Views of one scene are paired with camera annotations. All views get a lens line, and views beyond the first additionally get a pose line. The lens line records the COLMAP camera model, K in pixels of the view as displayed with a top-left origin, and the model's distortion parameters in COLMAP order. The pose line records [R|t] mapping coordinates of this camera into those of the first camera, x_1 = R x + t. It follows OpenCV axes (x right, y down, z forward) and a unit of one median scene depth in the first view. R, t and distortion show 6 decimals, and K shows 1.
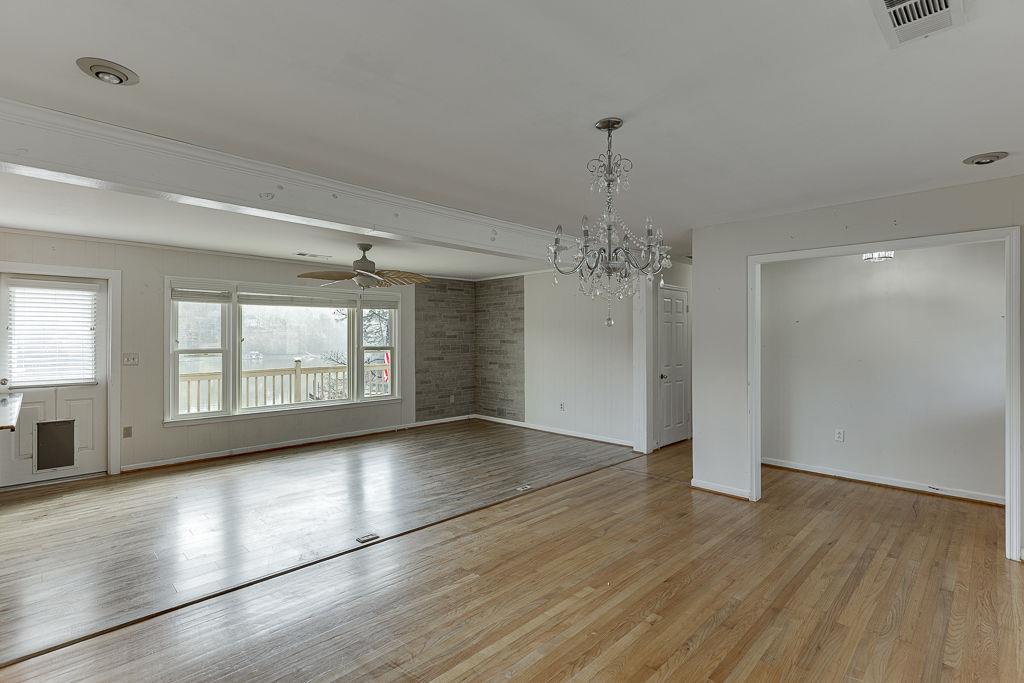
lens RADIAL K [[481.9, 0, 522.3], [0, 481.9, 336.1], [0, 0, 1]] dist [-0.002887, -0.000101]
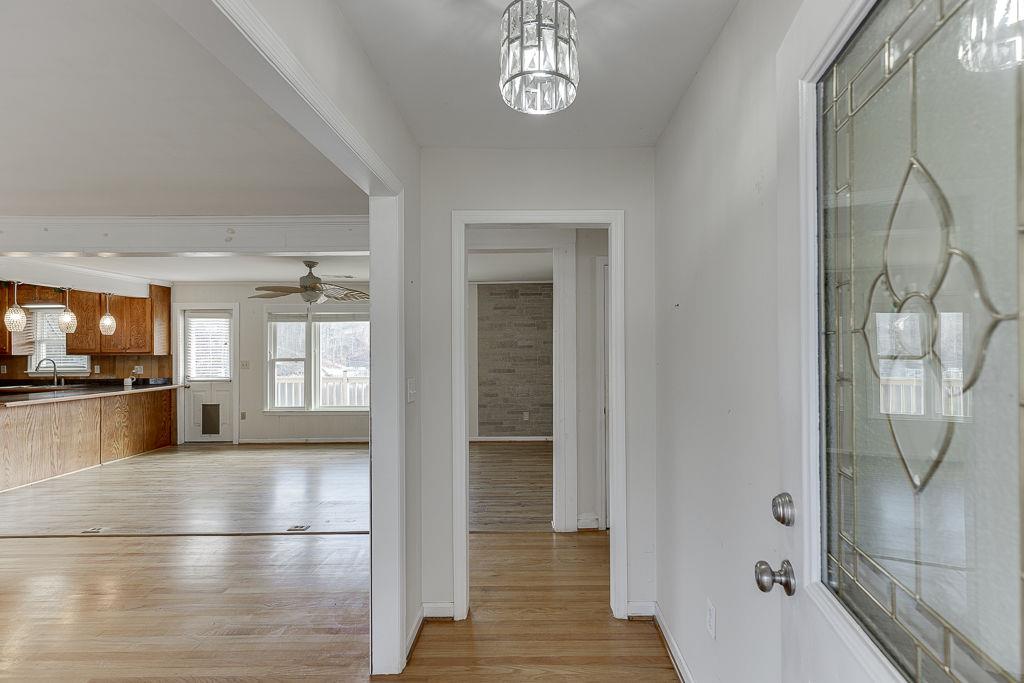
lens RADIAL K [[465.1, 0, 539.6], [0, 465.1, 347.6], [0, 0, 1]] dist [-0.000536, -0.000050]
pose [[0.711044, -0.005142, -0.703128, 0.676055], [0.007517, 0.999972, 0.000289, 0.003465], [0.703107, -0.005491, 0.711063, 0.559508]]
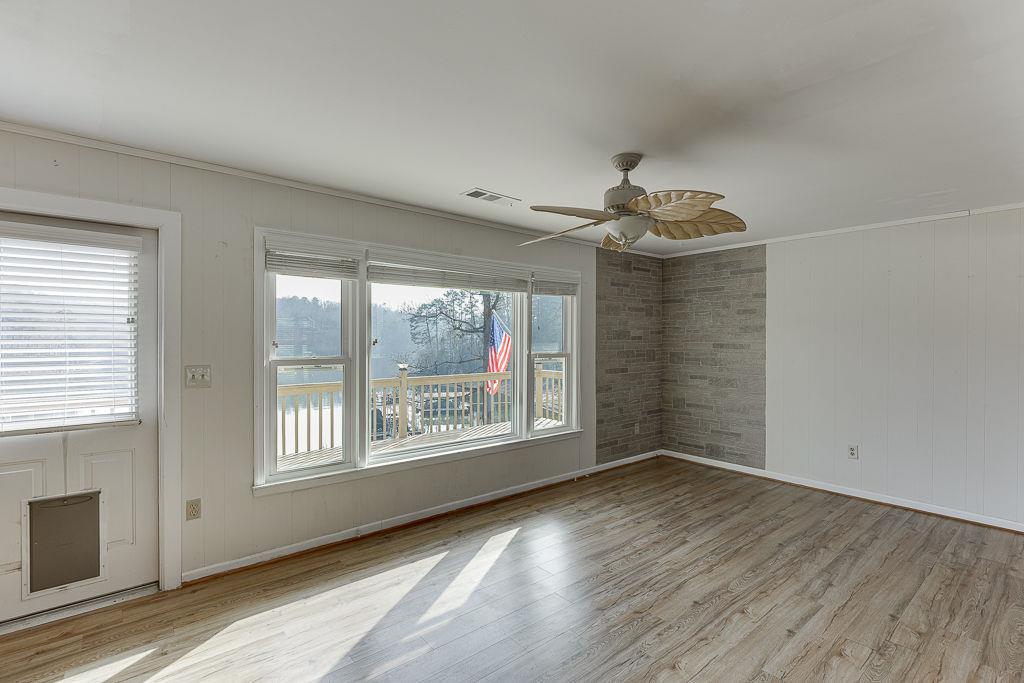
lens RADIAL K [[476.2, 0, 518.9], [0, 476.2, 343.5], [0, 0, 1]] dist [-0.002702, -0.000596]
pose [[0.996131, 0.005628, -0.087695, -0.354834], [-0.004533, 0.999909, 0.012688, 0.001771], [0.087759, -0.012242, 0.996067, 0.434210]]
